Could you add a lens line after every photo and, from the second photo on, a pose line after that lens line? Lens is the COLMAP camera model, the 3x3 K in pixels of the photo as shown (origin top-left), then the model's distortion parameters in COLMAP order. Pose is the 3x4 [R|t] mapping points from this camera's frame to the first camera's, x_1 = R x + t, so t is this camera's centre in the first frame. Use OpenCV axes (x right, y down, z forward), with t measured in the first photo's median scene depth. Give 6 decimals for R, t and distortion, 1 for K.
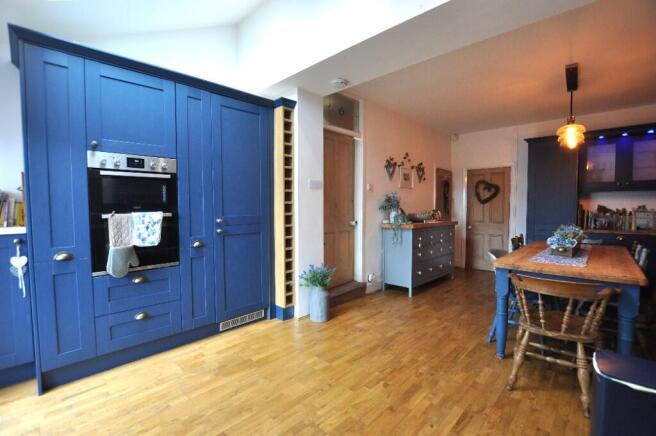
lens RADIAL K [[296.6, 0, 327.6], [0, 296.6, 218.9], [0, 0, 1]] dist [-0.010278, -0.000951]
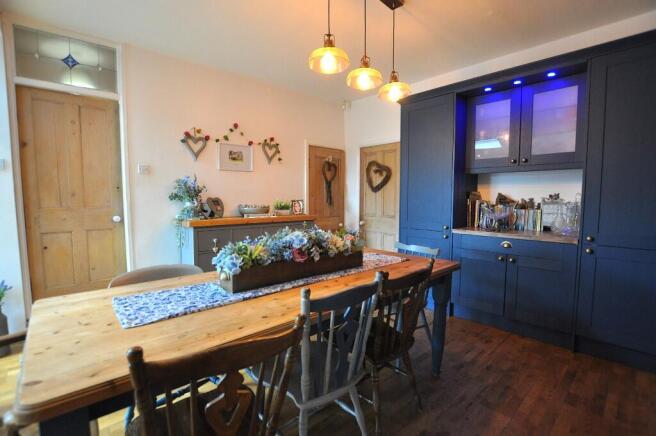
lens RADIAL K [[296.6, 0, 328.6], [0, 296.6, 213.7], [0, 0, 1]] dist [-0.010278, -0.000951]
pose [[0.996028, 0.005715, -0.088856, 0.568493], [-0.004040, 0.999811, 0.019019, -0.010971], [0.088947, -0.018584, 0.995863, 0.274891]]
